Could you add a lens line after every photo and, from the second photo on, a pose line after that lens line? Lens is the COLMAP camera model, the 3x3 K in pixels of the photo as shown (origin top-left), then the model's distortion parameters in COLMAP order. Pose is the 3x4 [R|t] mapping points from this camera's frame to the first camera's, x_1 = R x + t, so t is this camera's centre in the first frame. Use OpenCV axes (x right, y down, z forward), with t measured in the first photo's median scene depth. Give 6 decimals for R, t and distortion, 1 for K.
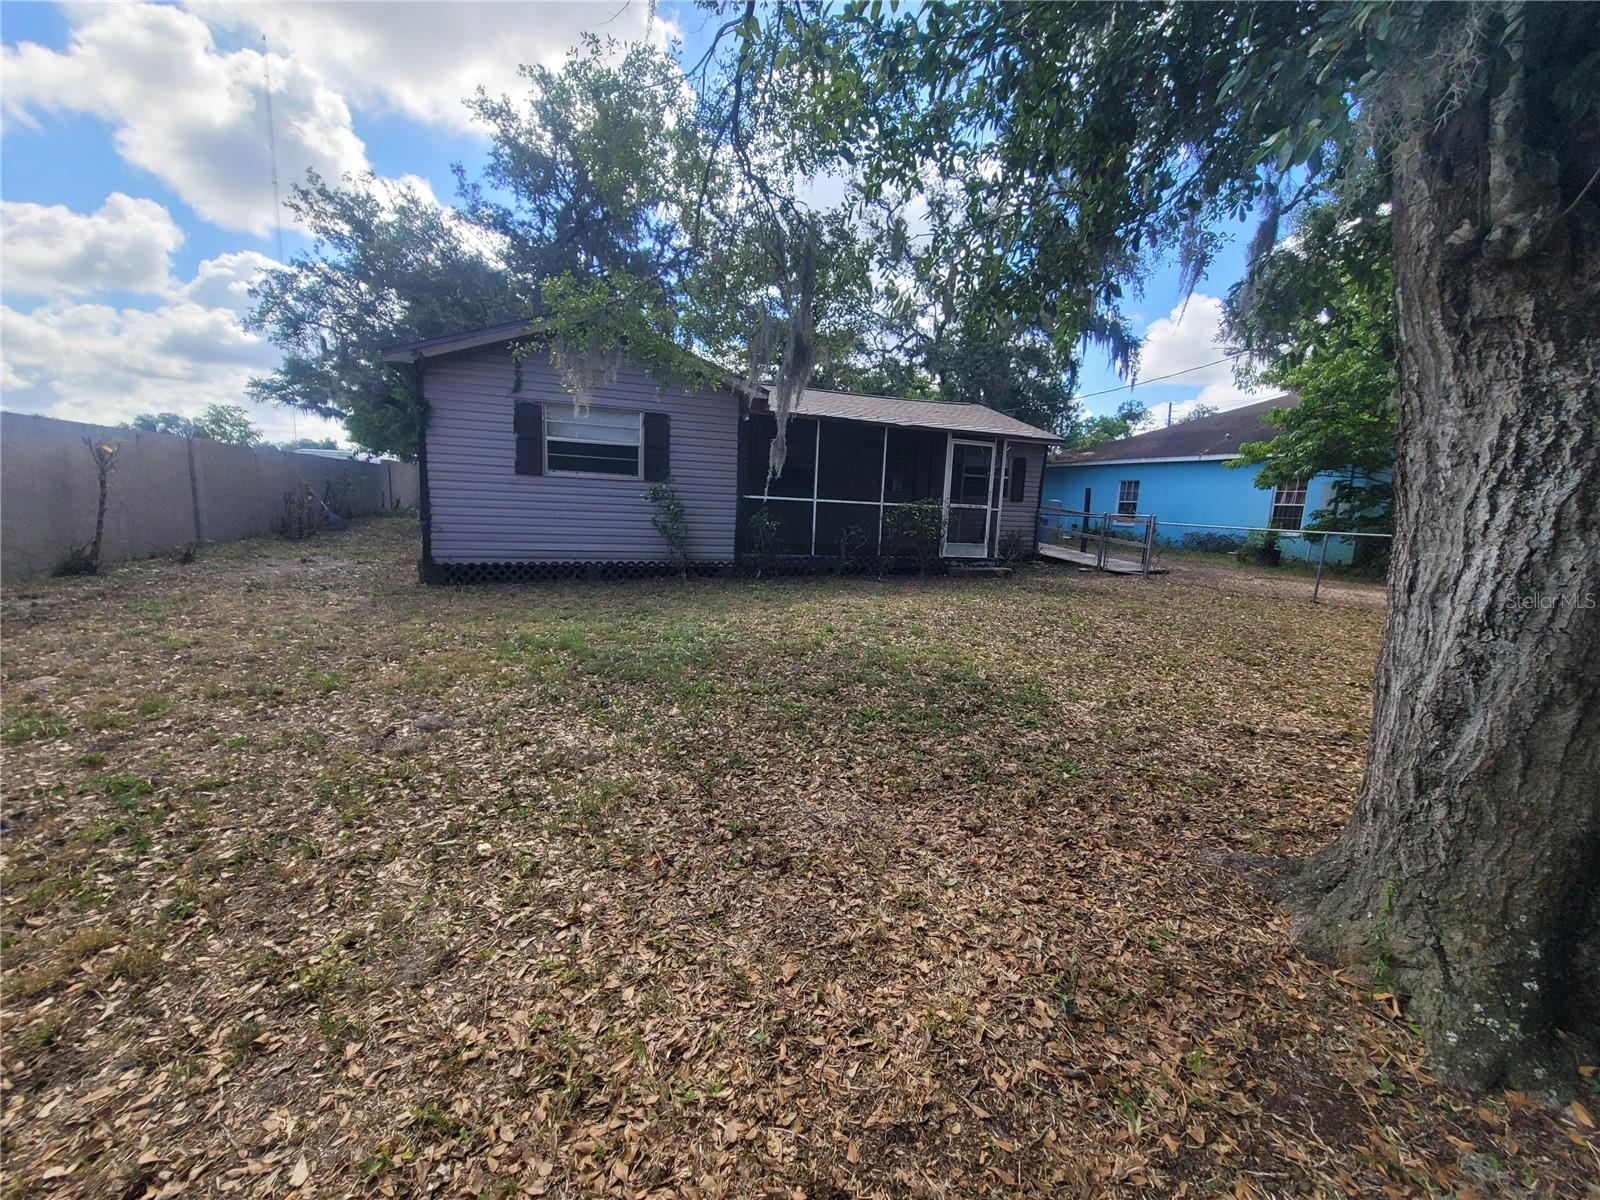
lens RADIAL K [[646.7, 0, 803.7], [0, 646.7, 599.1], [0, 0, 1]] dist [-0.000042, 0.000247]
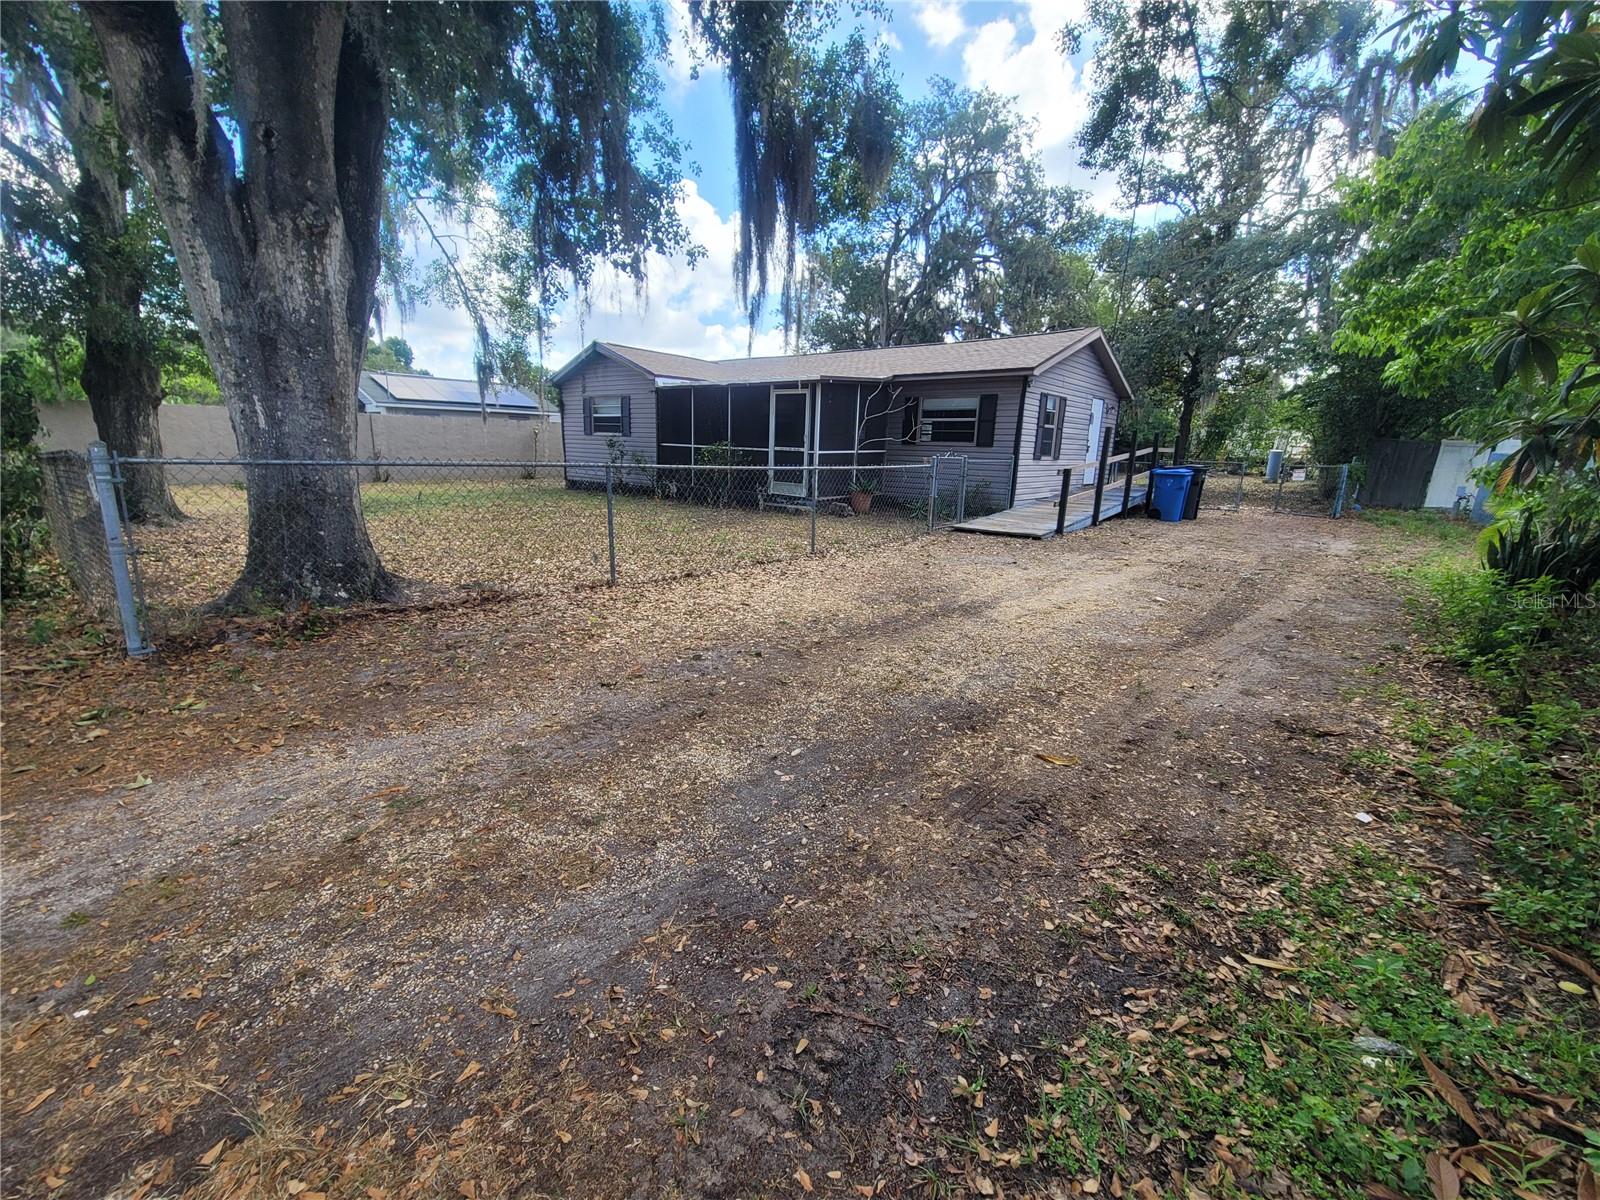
lens RADIAL K [[646.7, 0, 799.8], [0, 646.7, 607.7], [0, 0, 1]] dist [-0.000042, 0.000247]
pose [[0.476546, 0.184224, -0.859631, 1.321012], [-0.149455, 0.980542, 0.127283, -0.020116], [0.866353, 0.067820, 0.494806, 0.495071]]
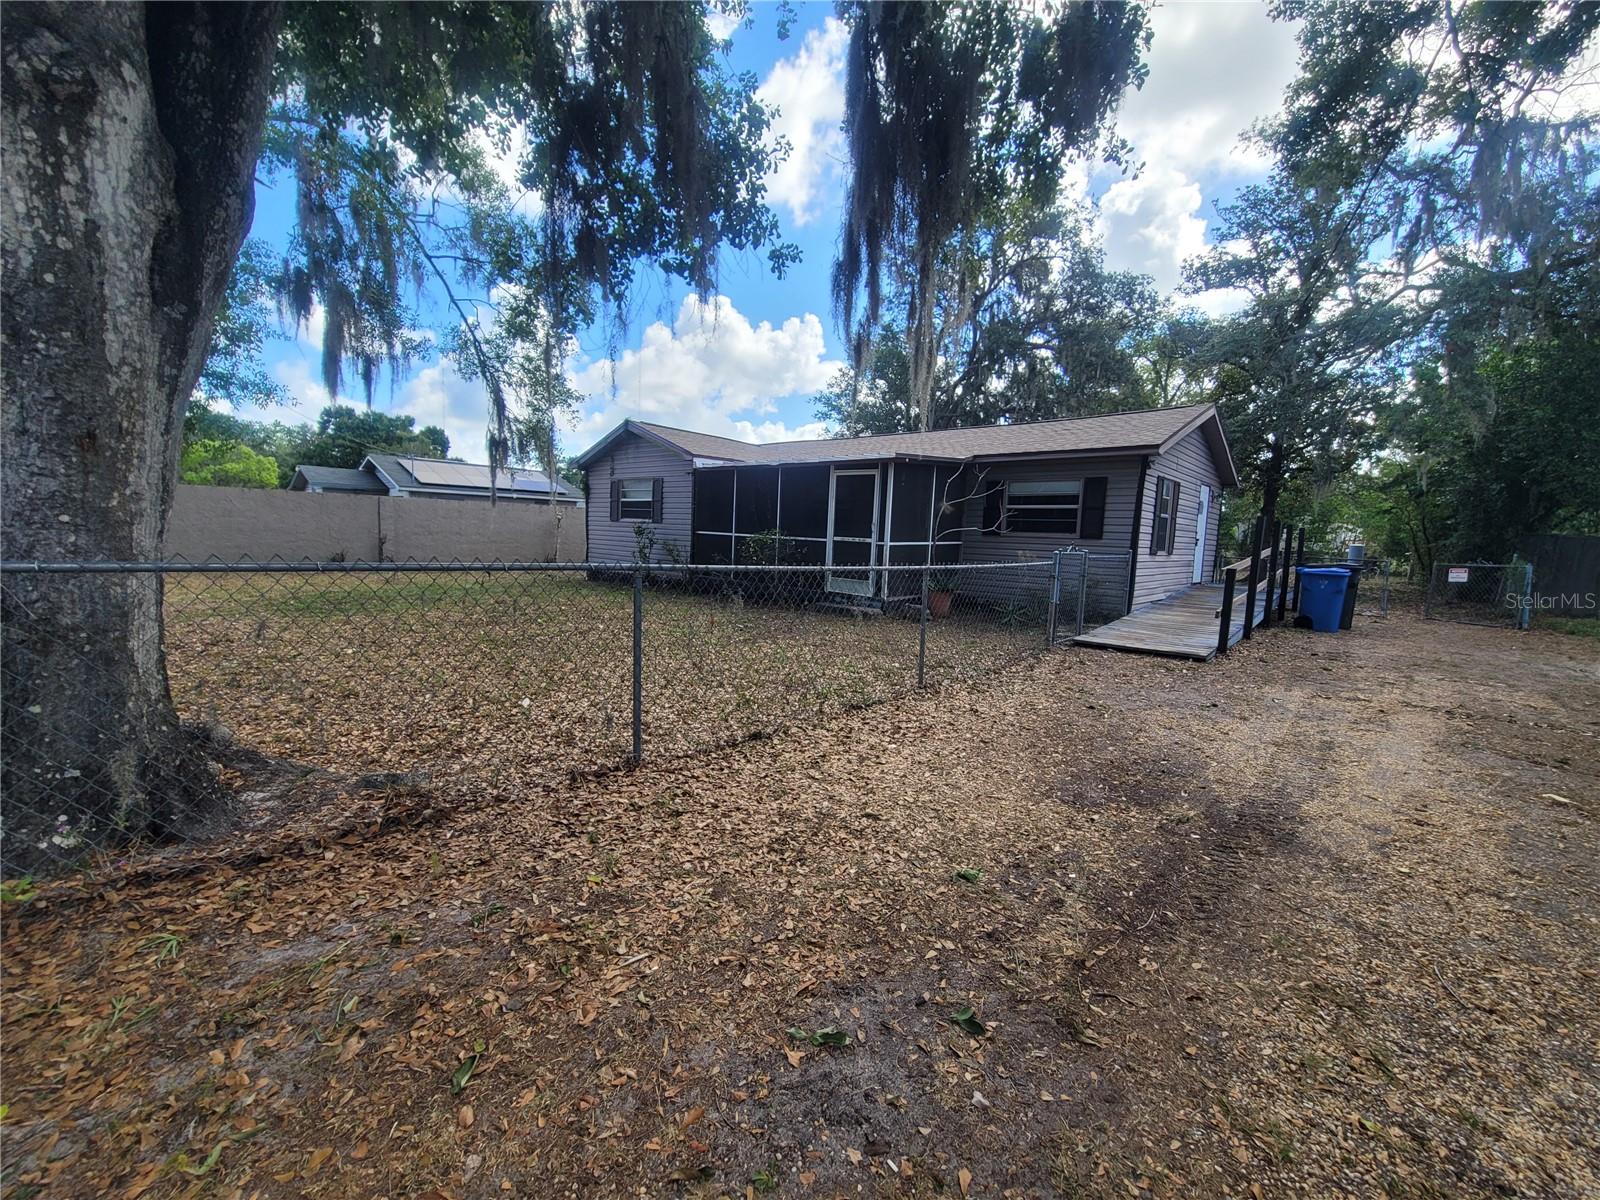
lens RADIAL K [[646.7, 0, 798.1], [0, 646.7, 607.0], [0, 0, 1]] dist [-0.000042, 0.000247]
pose [[0.446913, 0.074276, -0.891489, 1.093110], [-0.162558, 0.986699, 0.000717, -0.036766], [0.879684, 0.144598, 0.453043, 0.540318]]
